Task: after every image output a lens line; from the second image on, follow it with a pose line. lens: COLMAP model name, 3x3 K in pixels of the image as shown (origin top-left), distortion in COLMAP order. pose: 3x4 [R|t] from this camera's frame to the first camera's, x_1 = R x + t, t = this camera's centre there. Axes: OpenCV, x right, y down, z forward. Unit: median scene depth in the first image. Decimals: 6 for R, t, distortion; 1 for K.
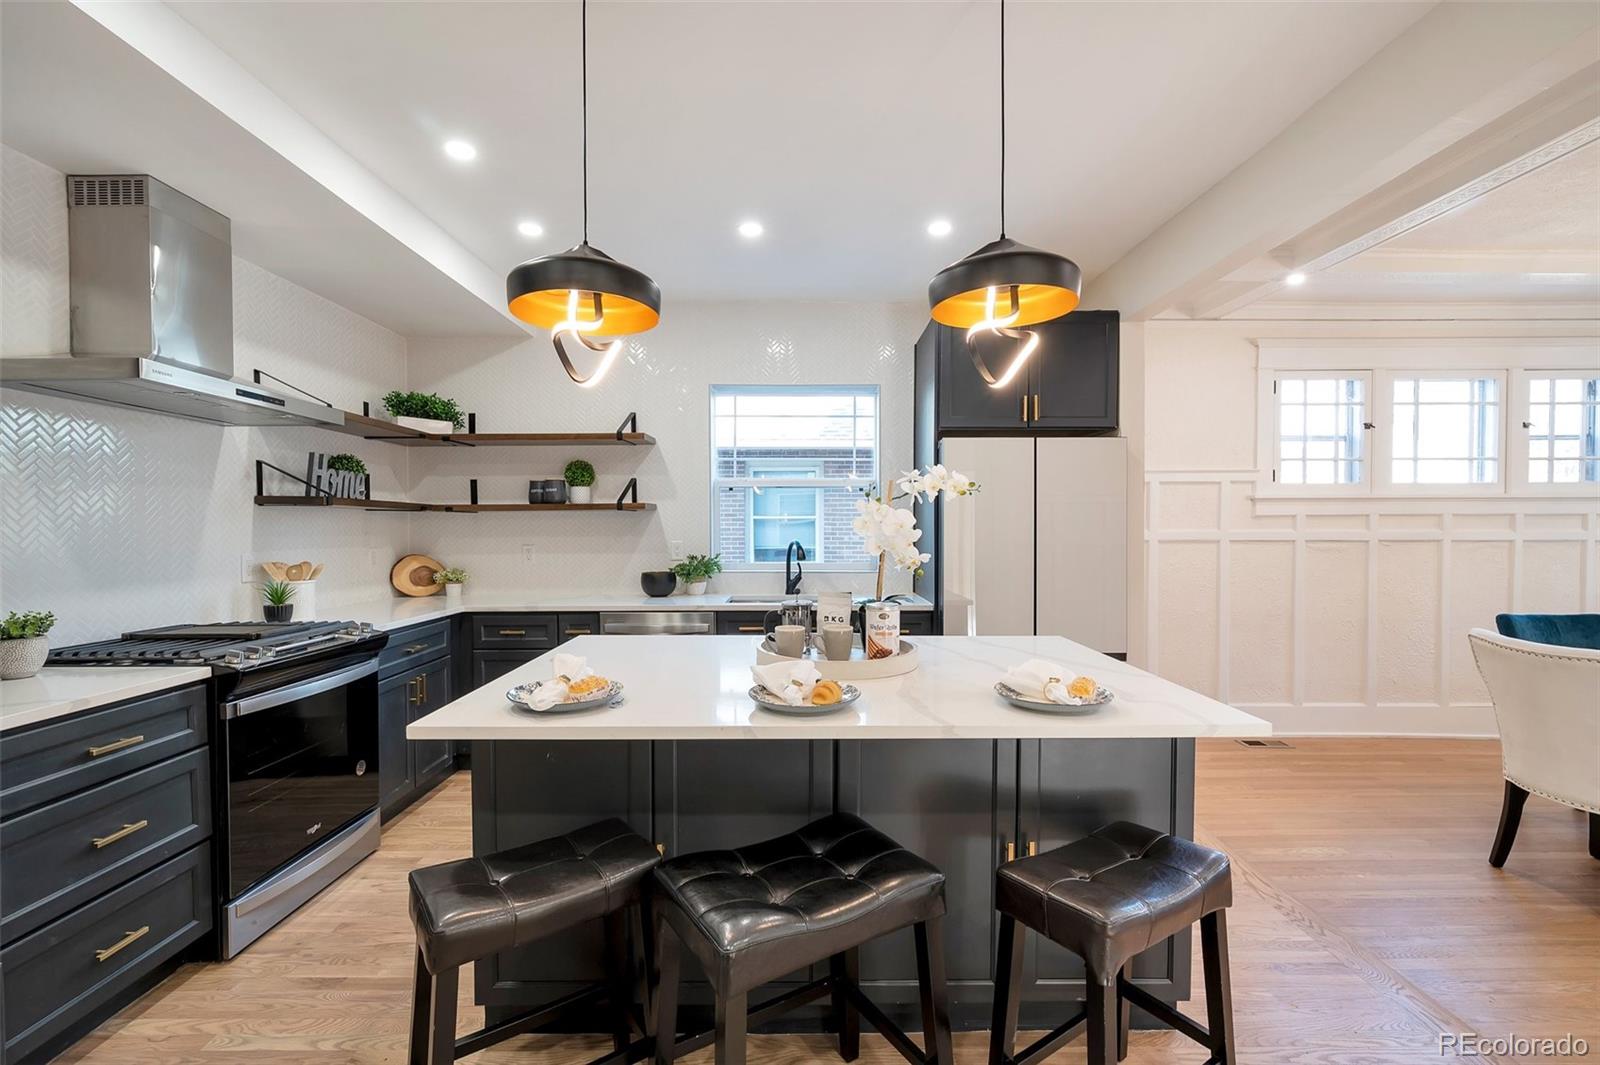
lens RADIAL K [[700.2, 0, 792.3], [0, 700.2, 526.5], [0, 0, 1]] dist [-0.002649, -0.001429]
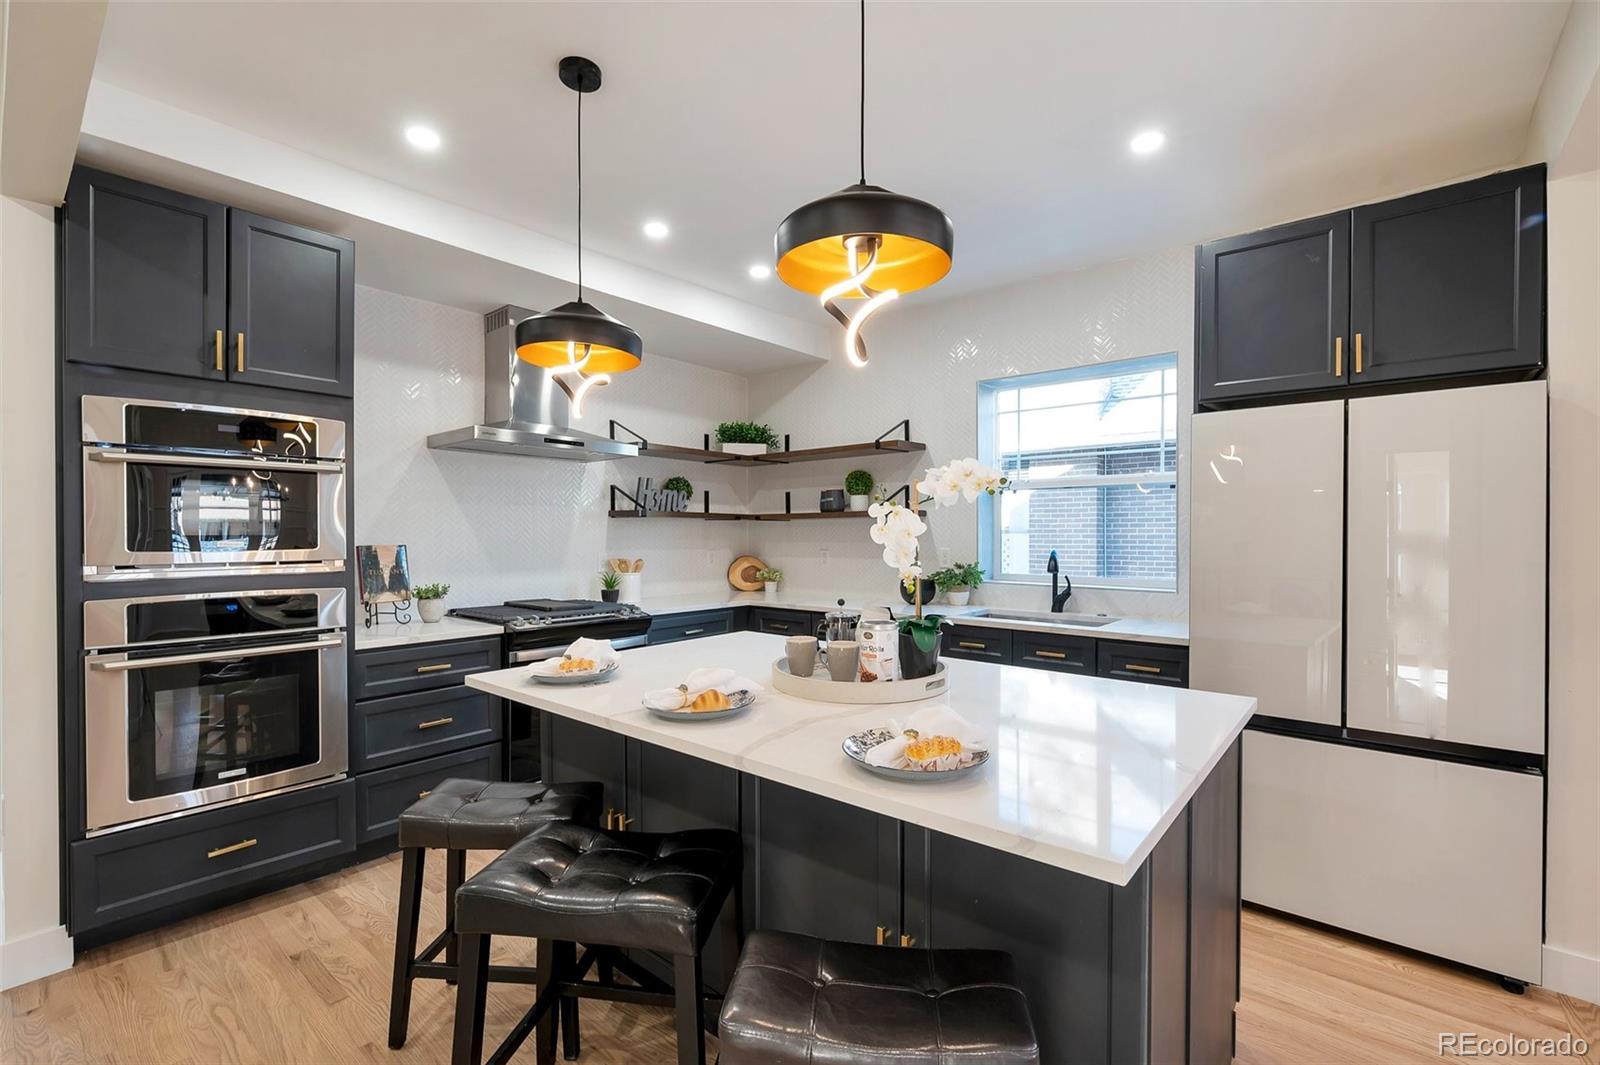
lens RADIAL K [[700.2, 0, 792.2], [0, 700.2, 538.8], [0, 0, 1]] dist [-0.002649, -0.001429]
pose [[0.762459, 0.006939, -0.646999, 0.323081], [-0.001631, 0.999960, 0.008802, -0.000722], [0.647034, -0.005655, 0.762440, 0.136648]]
